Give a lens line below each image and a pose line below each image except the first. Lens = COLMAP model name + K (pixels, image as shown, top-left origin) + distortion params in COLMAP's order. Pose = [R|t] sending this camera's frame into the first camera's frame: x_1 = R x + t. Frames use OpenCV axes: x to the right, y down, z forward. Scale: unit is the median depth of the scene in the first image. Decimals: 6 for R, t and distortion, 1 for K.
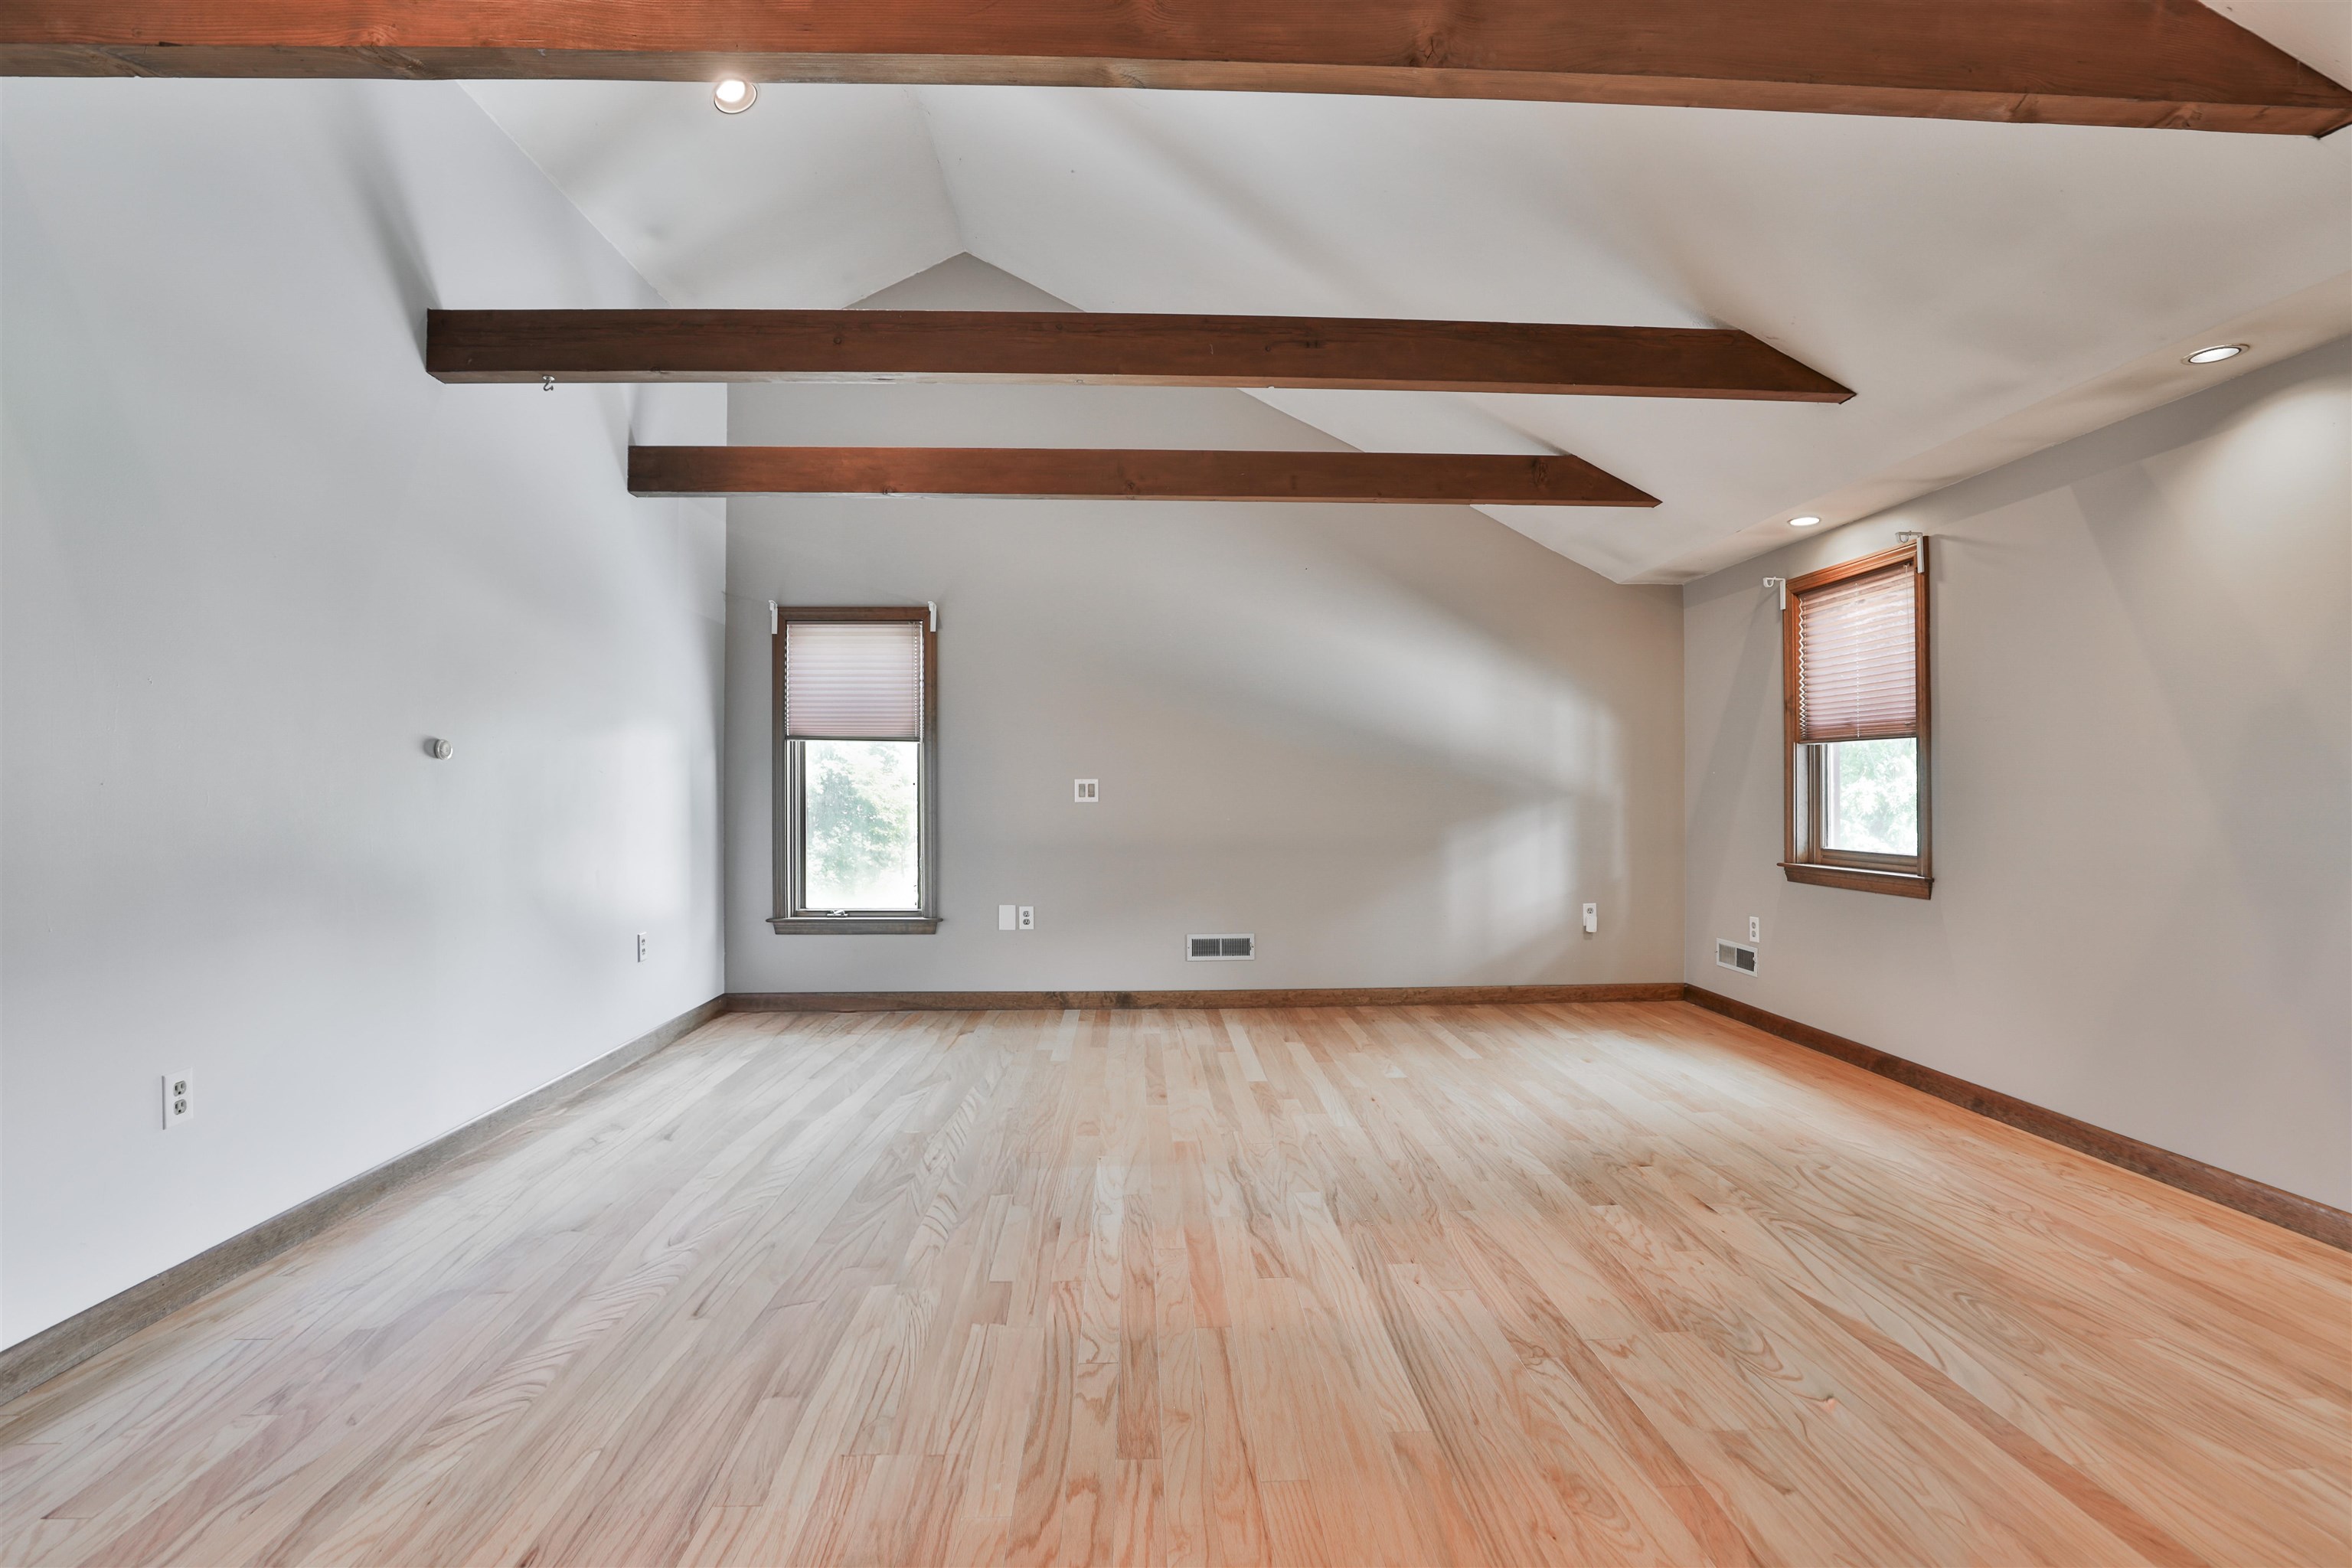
lens RADIAL K [[1088.7, 0, 1194.0], [0, 1088.7, 784.2], [0, 0, 1]] dist [-0.037410, 0.009477]
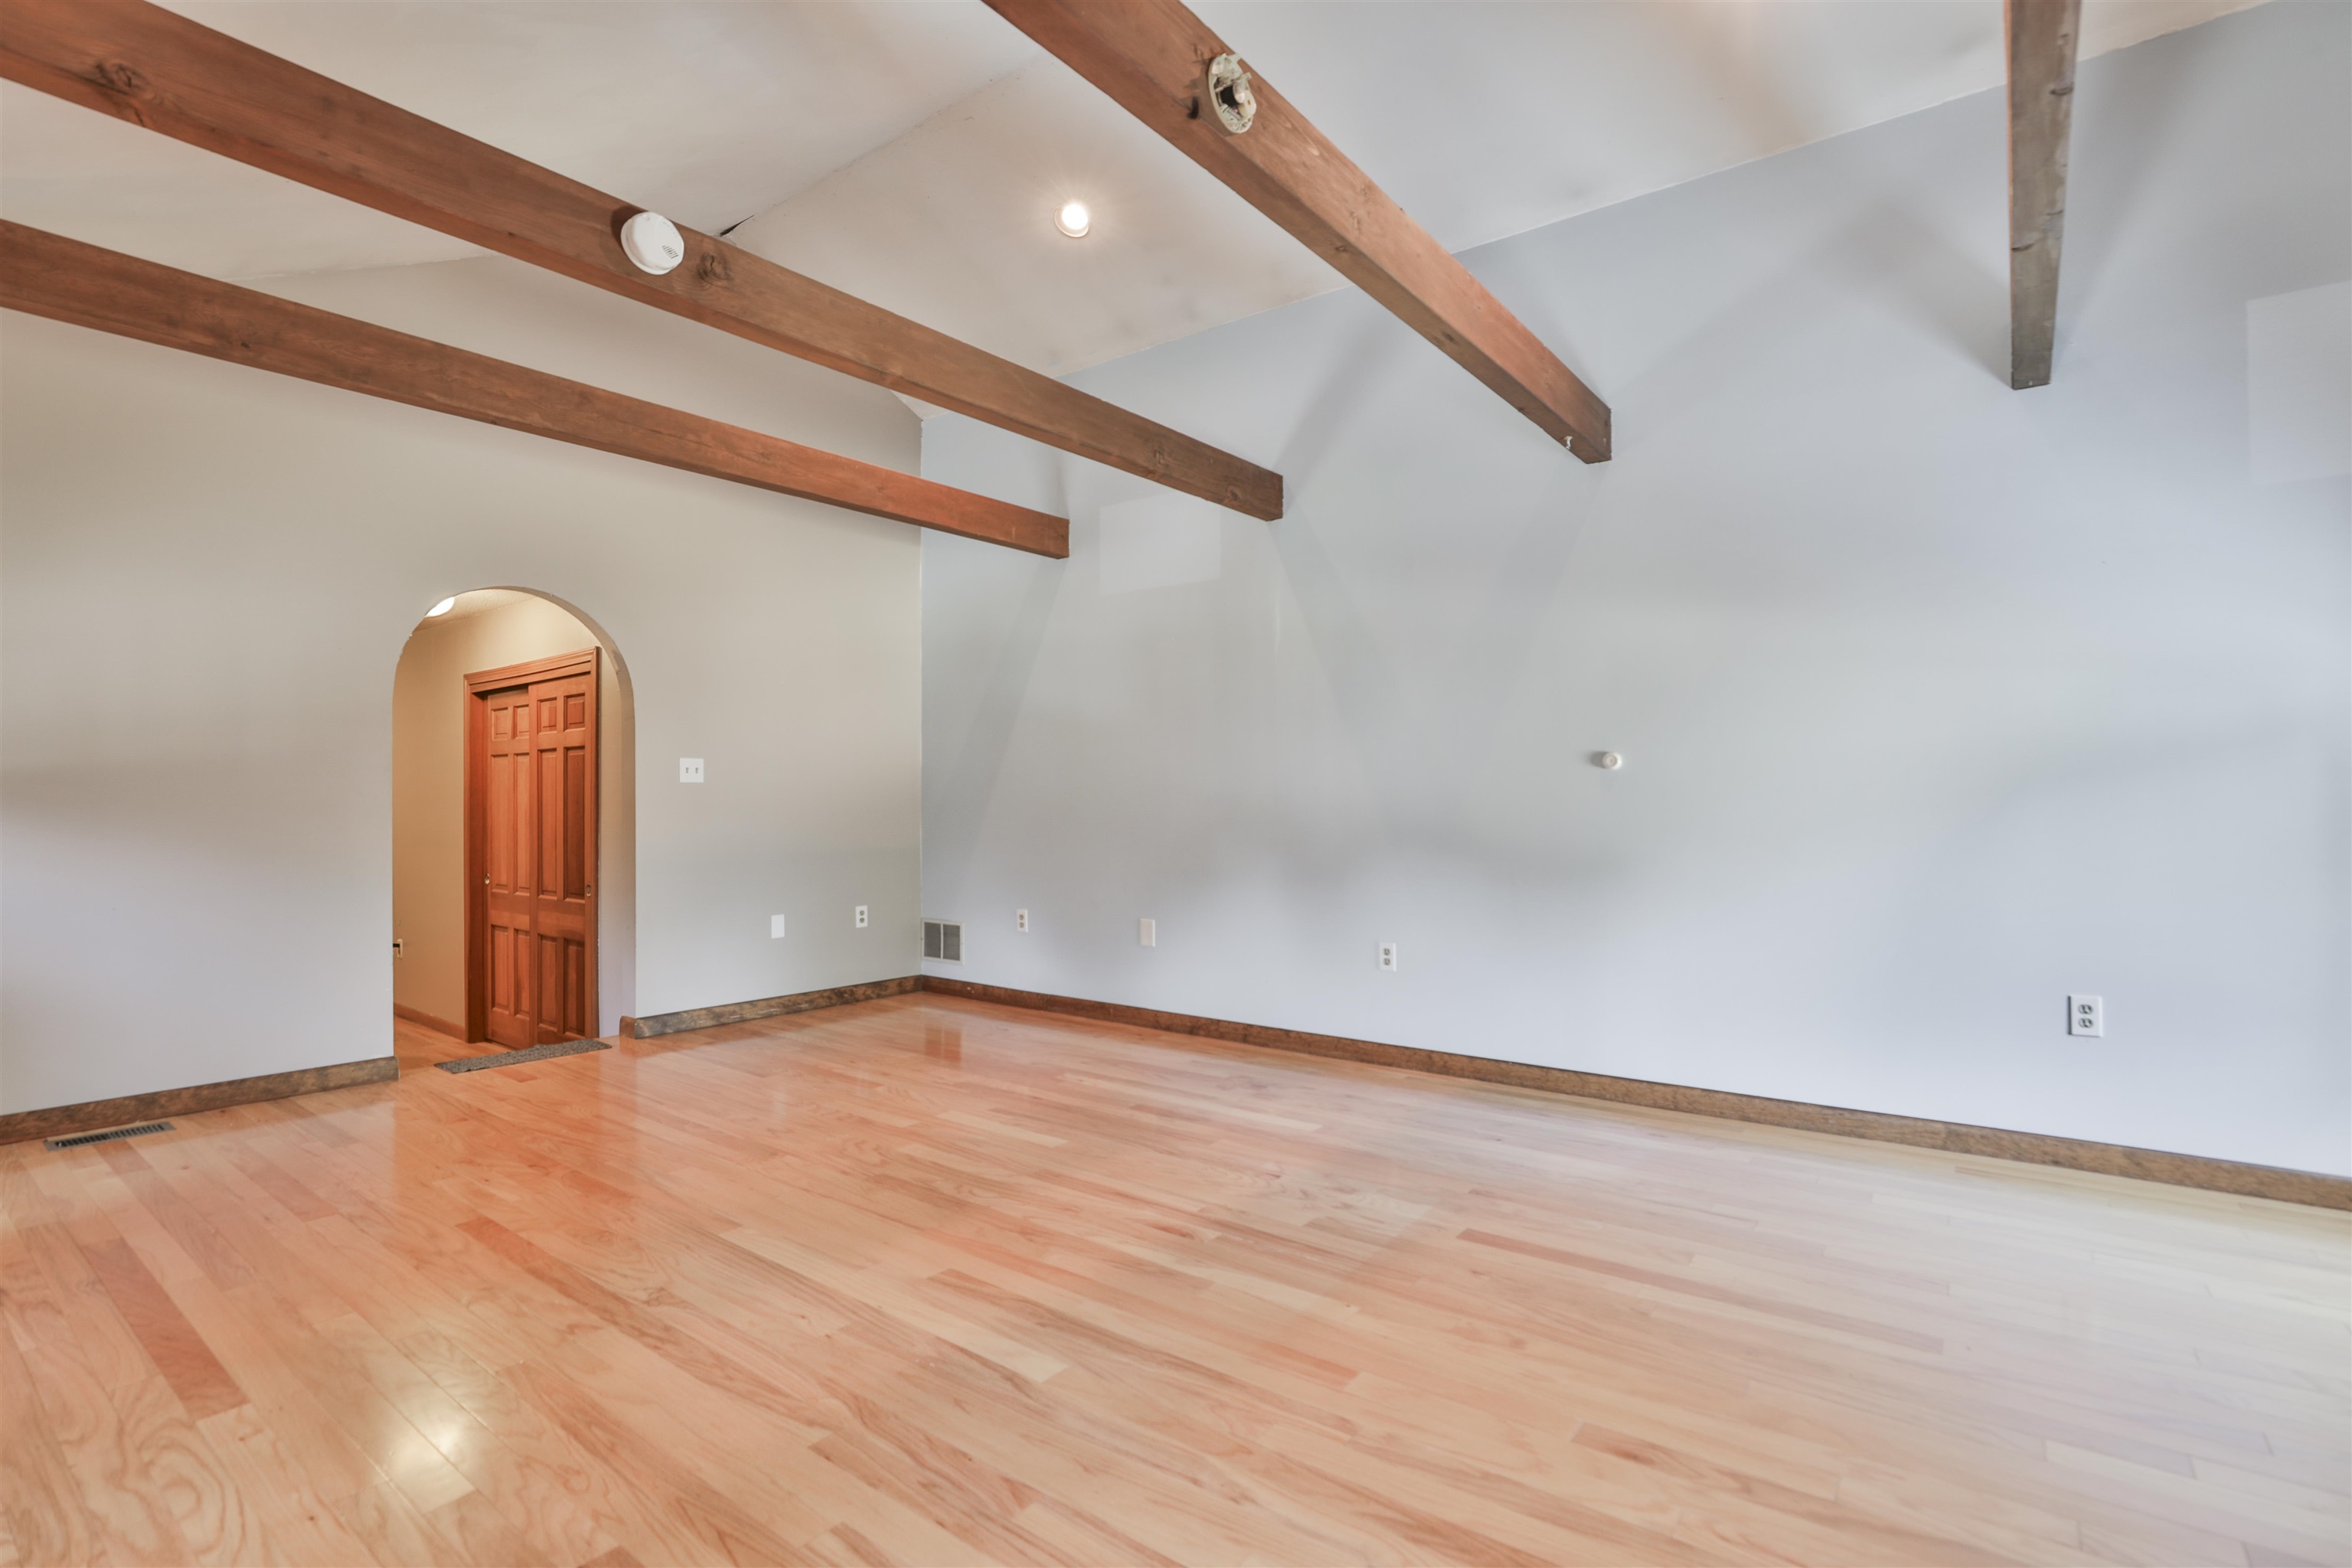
lens RADIAL K [[1088.7, 0, 1198.3], [0, 1088.7, 795.1], [0, 0, 1]] dist [-0.037410, 0.009477]
pose [[-0.638570, -0.001206, -0.769563, 0.660336], [0.006187, 0.999958, -0.006701, 0.015824], [0.769539, -0.009041, -0.638536, 1.740531]]
